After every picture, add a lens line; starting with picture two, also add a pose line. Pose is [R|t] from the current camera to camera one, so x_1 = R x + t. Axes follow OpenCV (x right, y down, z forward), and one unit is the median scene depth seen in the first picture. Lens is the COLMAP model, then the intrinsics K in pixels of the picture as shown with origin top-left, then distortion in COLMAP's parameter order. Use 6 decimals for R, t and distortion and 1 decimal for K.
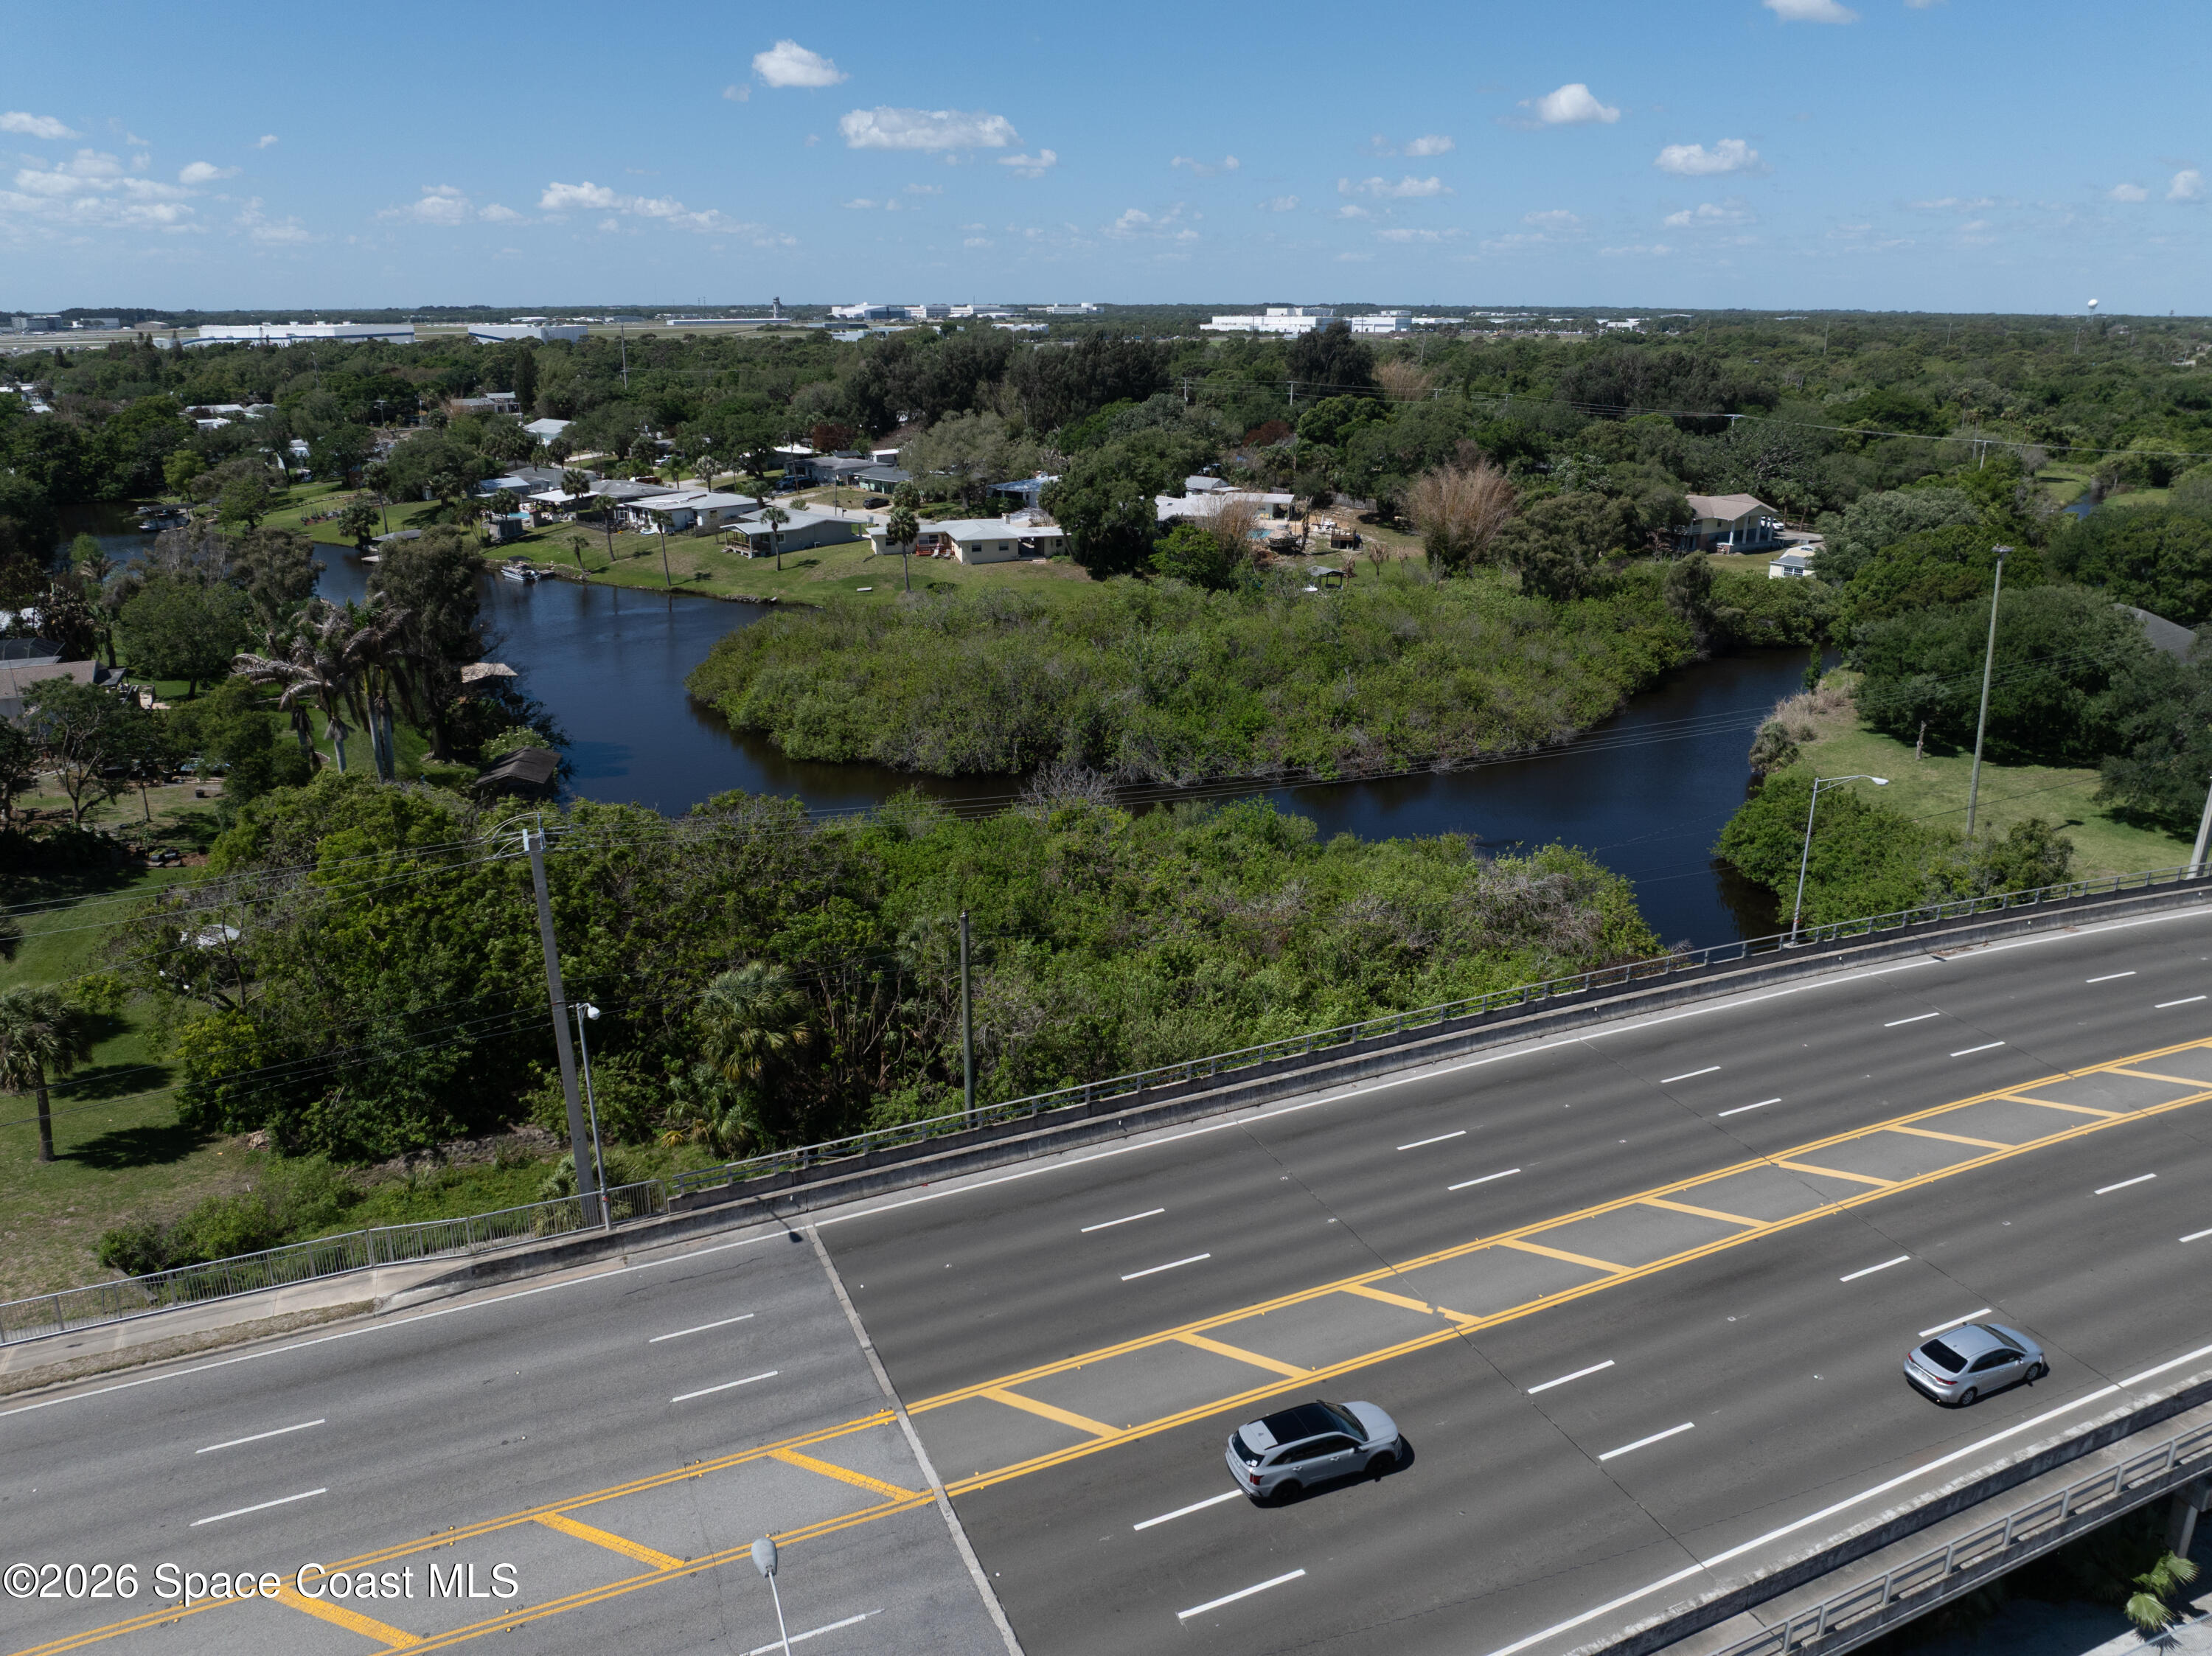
lens RADIAL K [[1549.2, 0, 1106.0], [0, 1549.2, 828.0], [0, 0, 1]] dist [-0.040536, -0.003838]
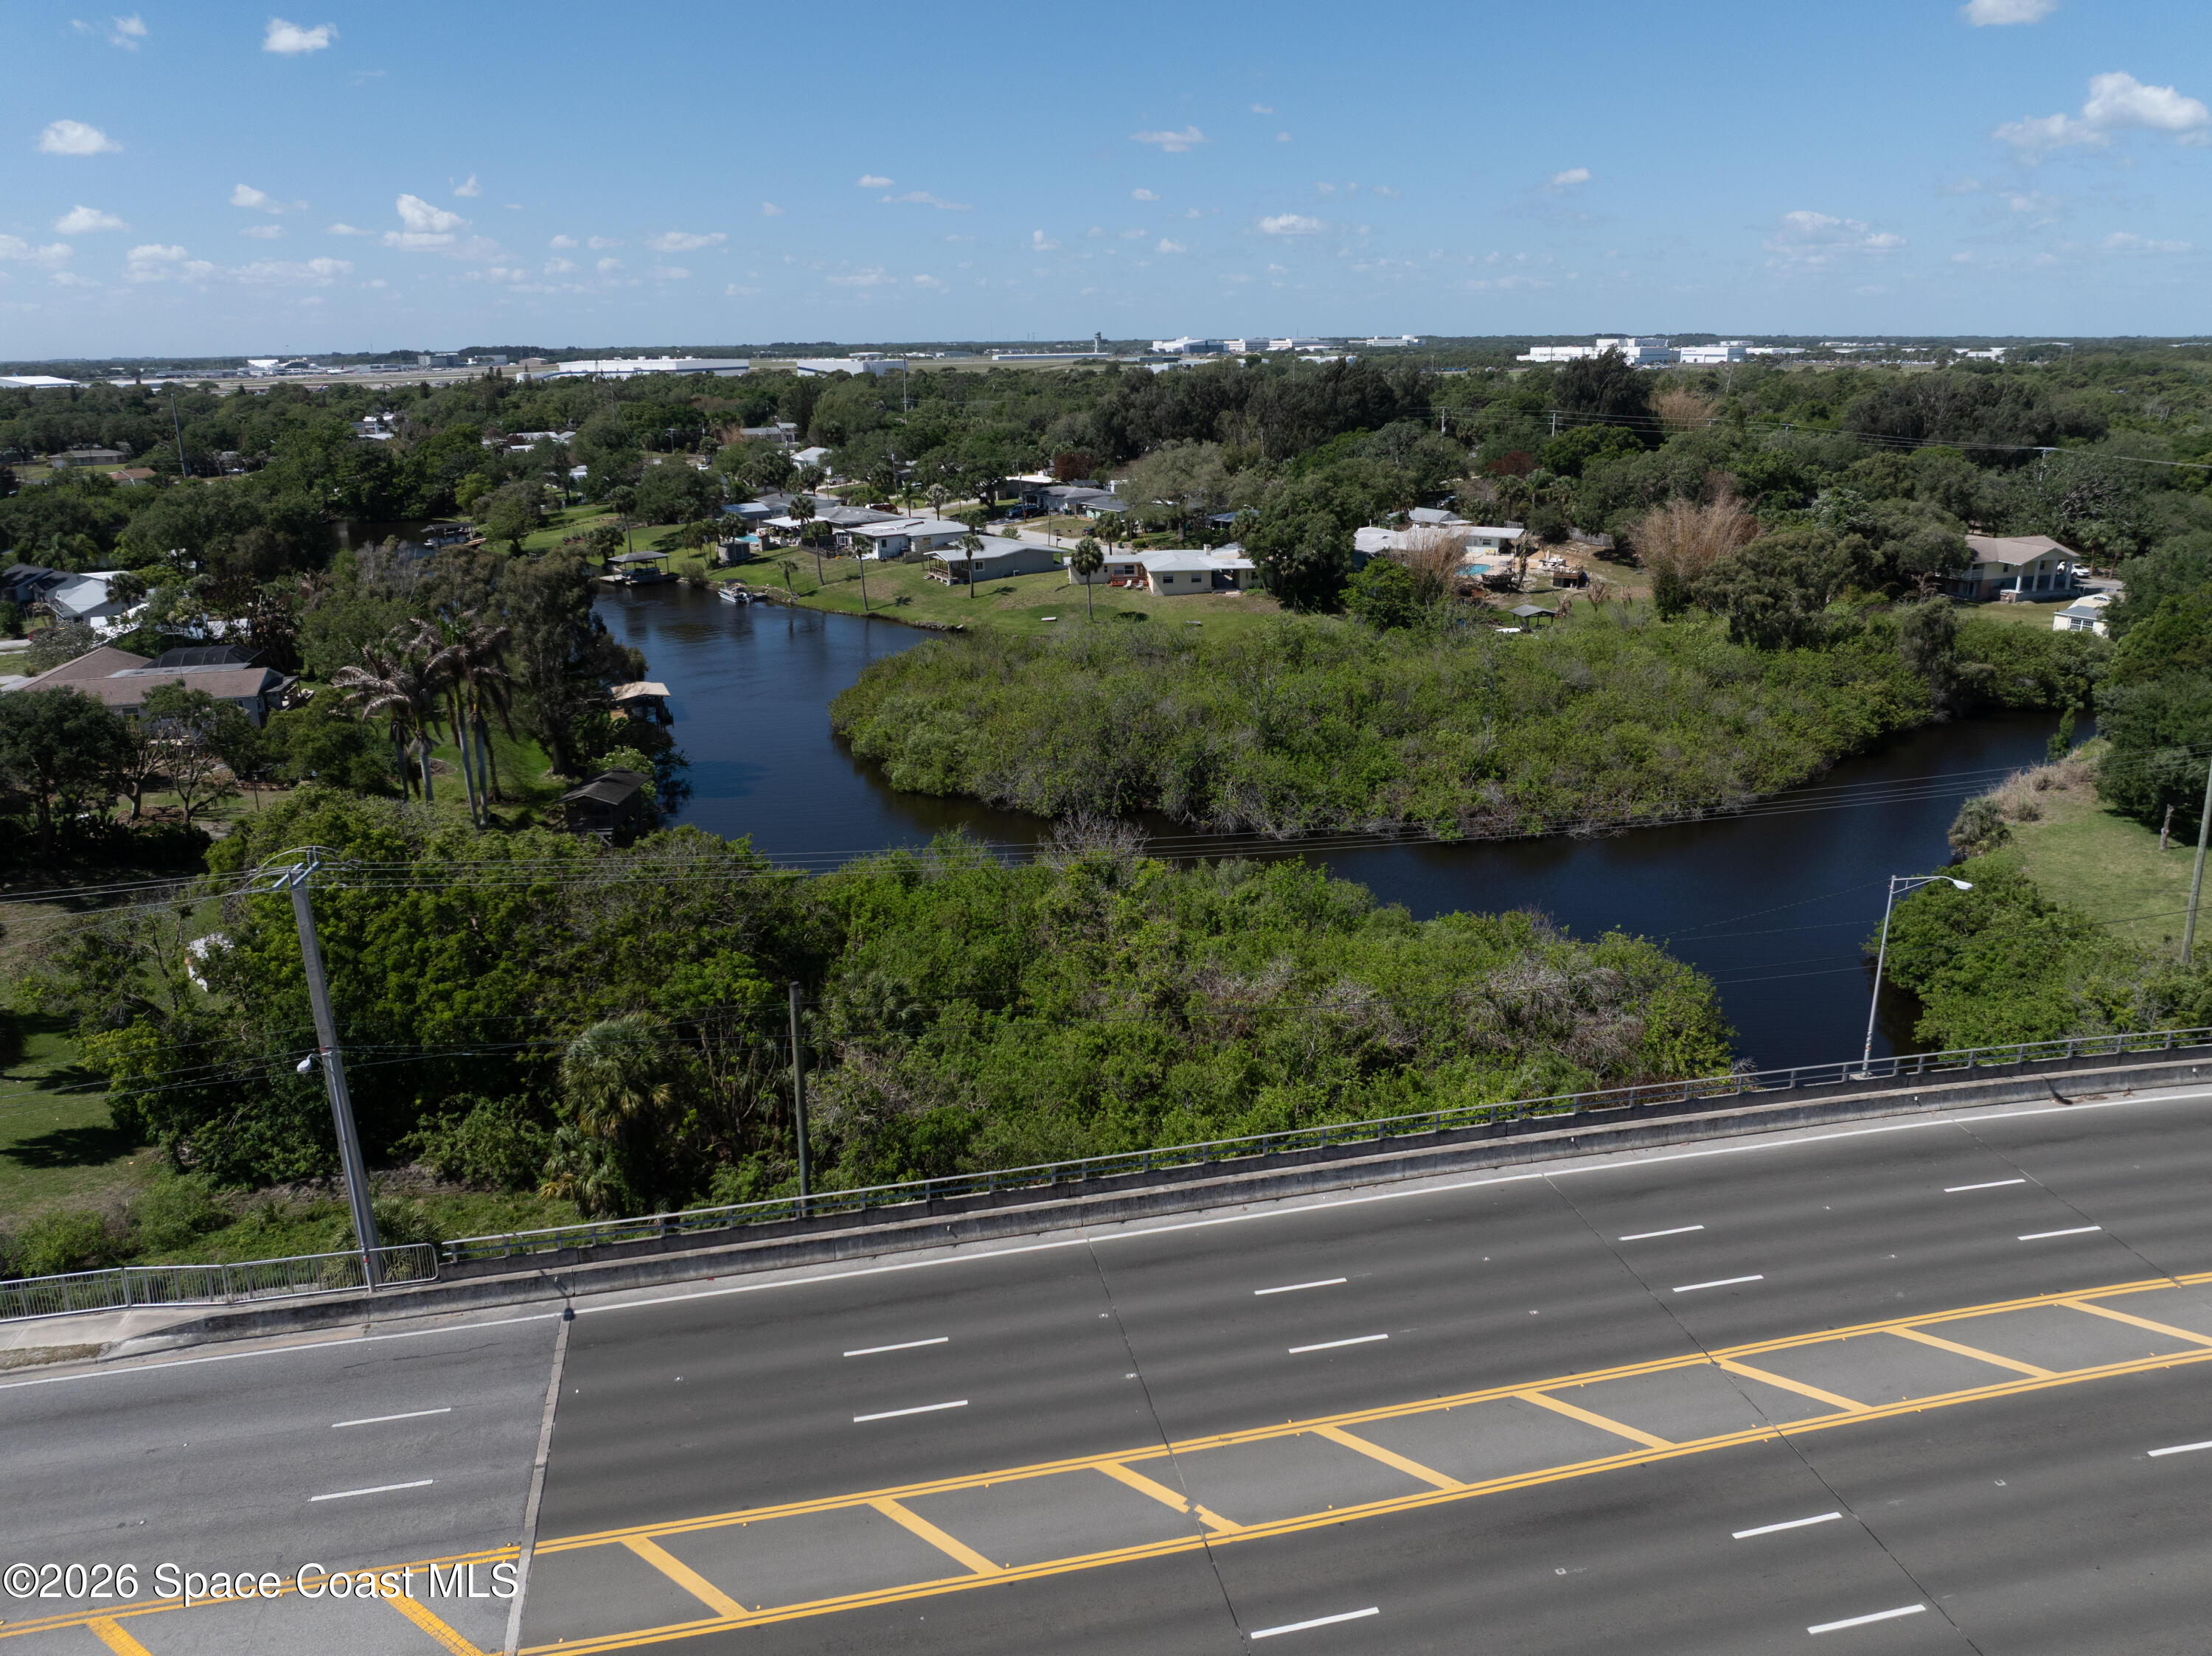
lens RADIAL K [[1549.2, 0, 1106.0], [0, 1549.2, 828.0], [0, 0, 1]] dist [-0.040536, -0.003838]
pose [[0.979763, 0.048528, -0.194192, 0.124042], [-0.052430, 0.998512, -0.015004, -0.013915], [0.193175, 0.024882, 0.980849, 0.071171]]
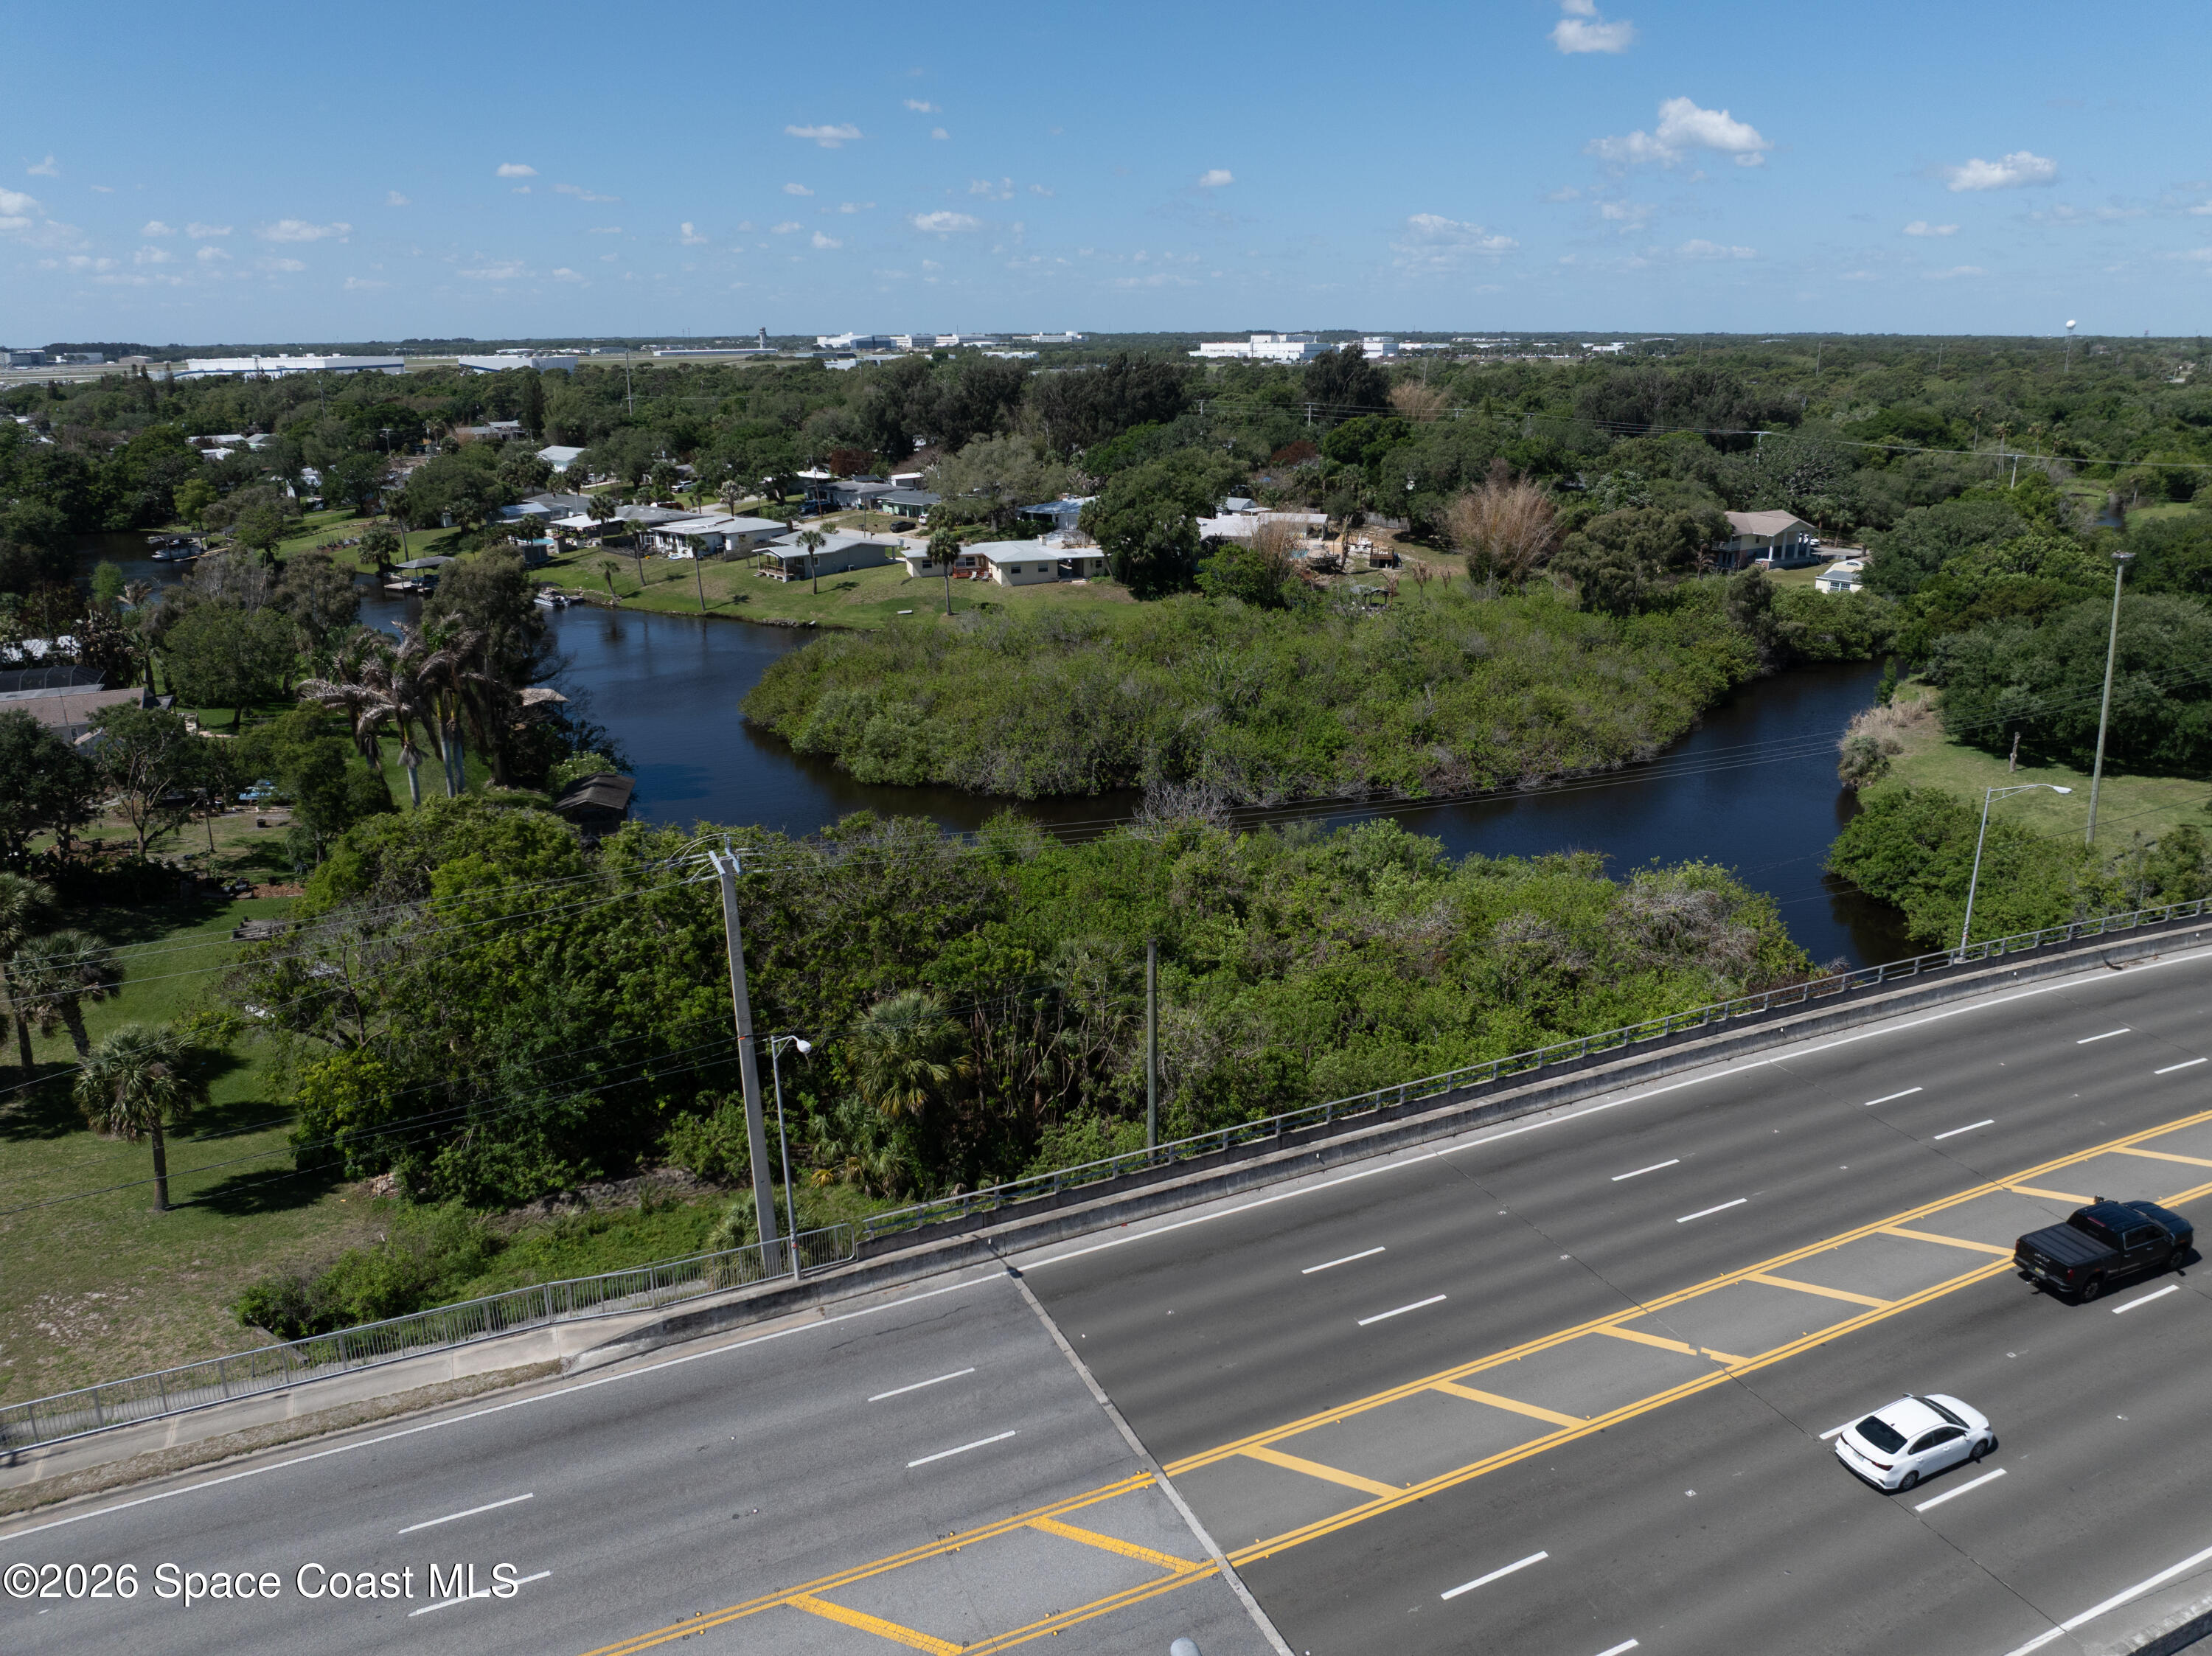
lens RADIAL K [[1549.2, 0, 1106.0], [0, 1549.2, 828.0], [0, 0, 1]] dist [-0.040536, -0.003838]
pose [[0.999910, -0.009779, 0.009222, -0.061660], [0.009935, 0.999806, -0.016995, 0.002121], [-0.009054, 0.017085, 0.999813, 0.024324]]
